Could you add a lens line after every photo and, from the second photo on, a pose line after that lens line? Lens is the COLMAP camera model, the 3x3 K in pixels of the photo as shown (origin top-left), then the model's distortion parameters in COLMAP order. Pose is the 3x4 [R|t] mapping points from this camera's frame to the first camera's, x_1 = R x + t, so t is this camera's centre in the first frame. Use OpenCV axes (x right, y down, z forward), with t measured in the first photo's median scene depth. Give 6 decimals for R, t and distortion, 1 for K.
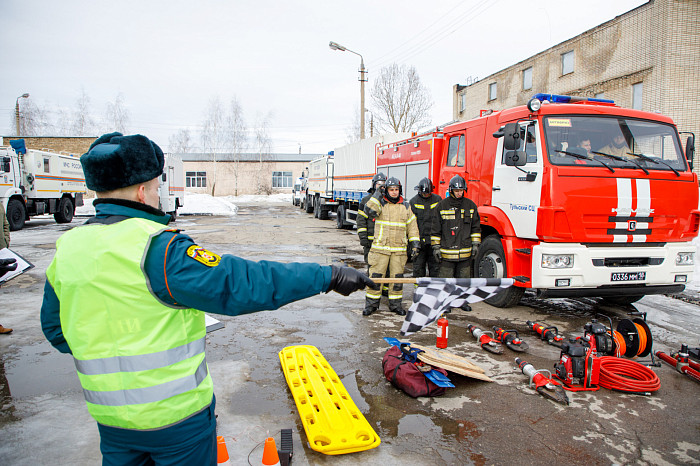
lens RADIAL K [[487.4, 0, 339.0], [0, 487.4, 228.6], [0, 0, 1]] dist [-0.083823, 0.036997]
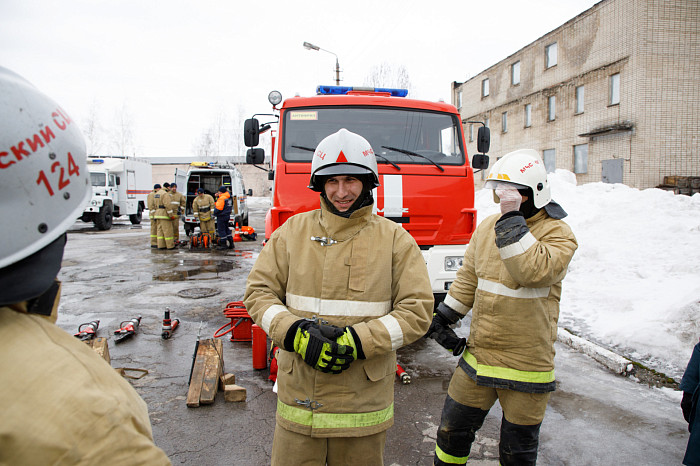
lens RADIAL K [[495.2, 0, 354.4], [0, 495.2, 220.4], [0, 0, 1]] dist [-0.077752, 0.039485]
pose [[0.997575, -0.004127, -0.069480, 0.627879], [0.002591, 0.999751, -0.022181, 0.002333], [0.069554, 0.021947, 0.997337, 0.059534]]
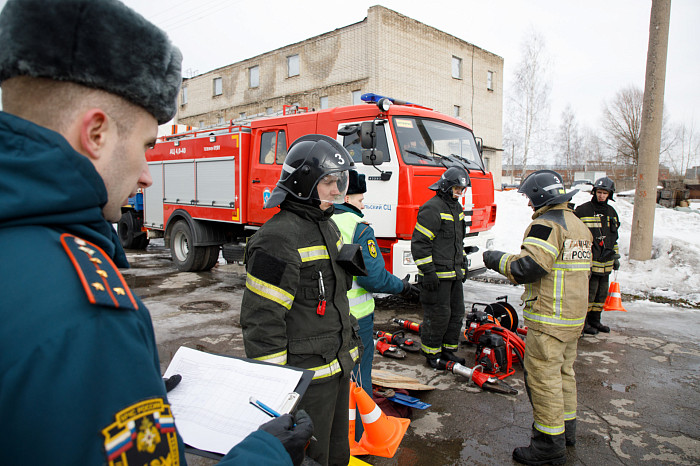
lens RADIAL K [[495.2, 0, 354.4], [0, 495.2, 220.4], [0, 0, 1]] dist [-0.077752, 0.039485]
pose [[0.807546, -0.051260, 0.587573, -0.266906], [0.058170, 0.998281, 0.007142, -0.026050], [-0.586929, 0.028412, 0.809139, 0.205541]]
